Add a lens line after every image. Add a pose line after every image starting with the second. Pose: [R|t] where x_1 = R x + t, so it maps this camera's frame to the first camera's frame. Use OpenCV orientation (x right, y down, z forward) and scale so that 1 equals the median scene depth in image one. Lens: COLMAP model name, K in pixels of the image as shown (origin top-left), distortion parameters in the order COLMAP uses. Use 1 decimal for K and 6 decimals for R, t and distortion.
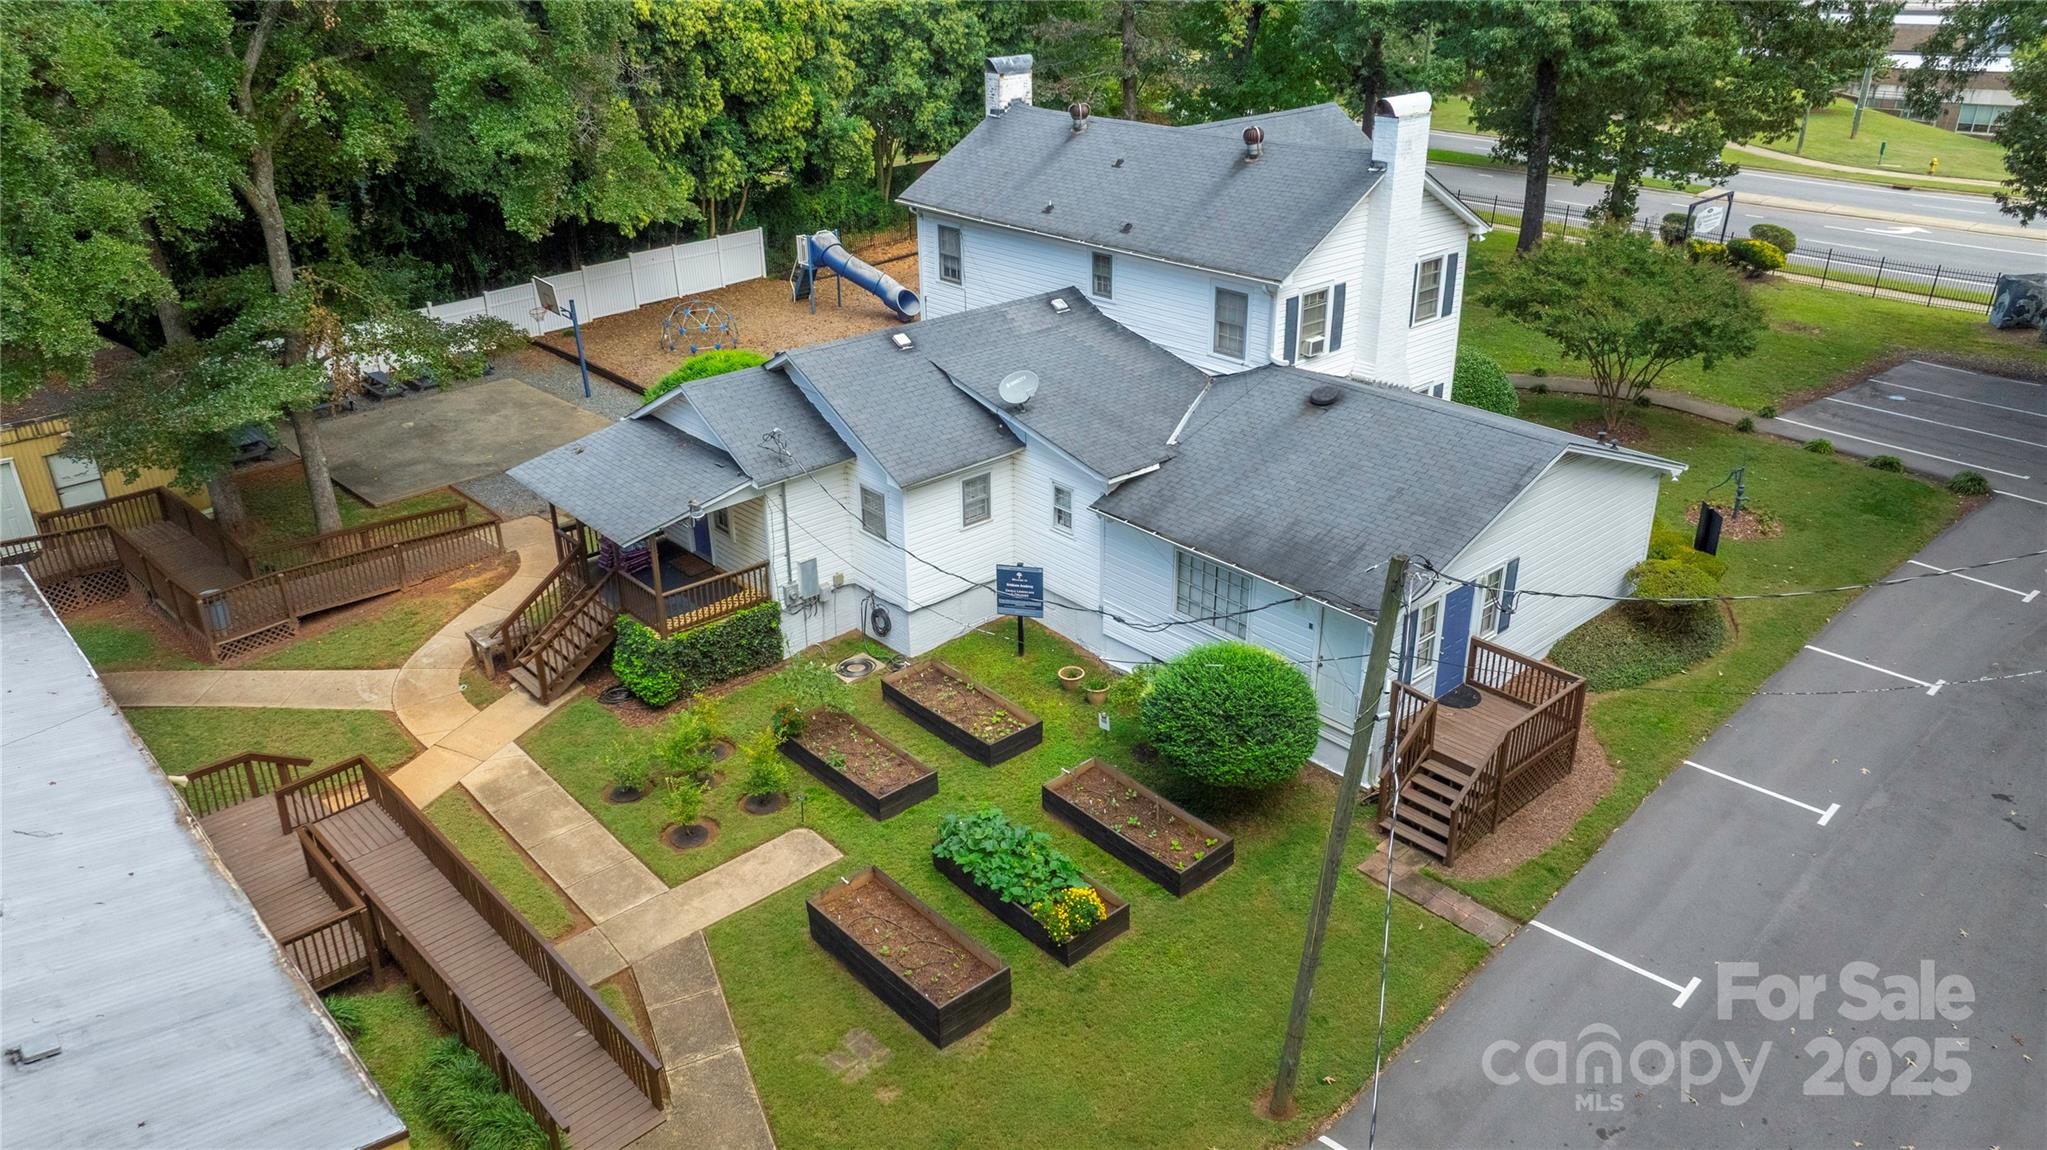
lens RADIAL K [[1428.3, 0, 1023.5], [0, 1428.3, 575.0], [0, 0, 1]] dist [-0.051076, 0.052578]
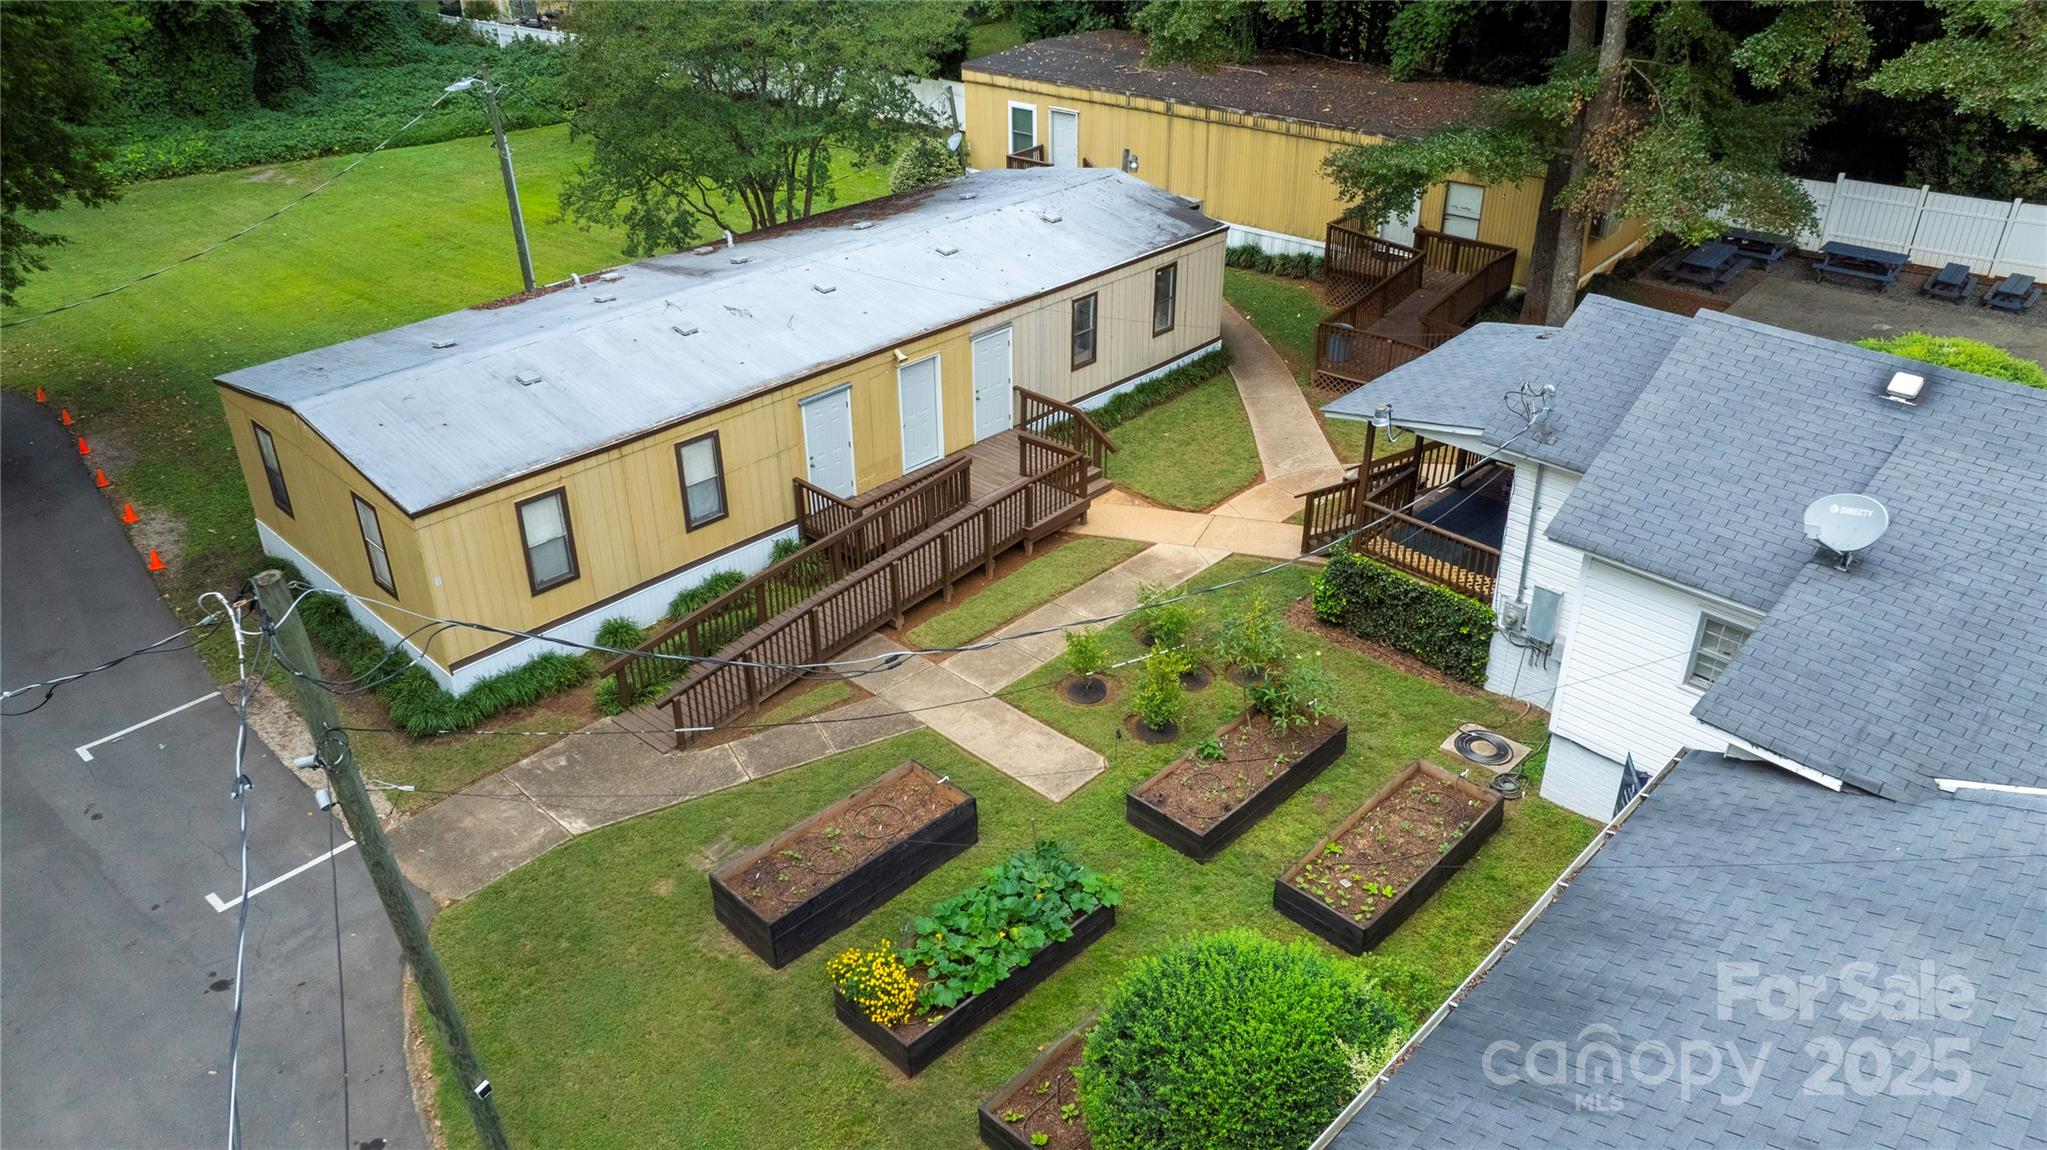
lens RADIAL K [[1428.3, 0, 1023.5], [0, 1428.3, 575.0], [0, 0, 1]] dist [-0.051076, 0.052578]
pose [[0.067033, 0.510041, -0.857534, 0.438477], [-0.413411, 0.796417, 0.441374, -0.225444], [0.908074, 0.324927, 0.264243, 0.621133]]
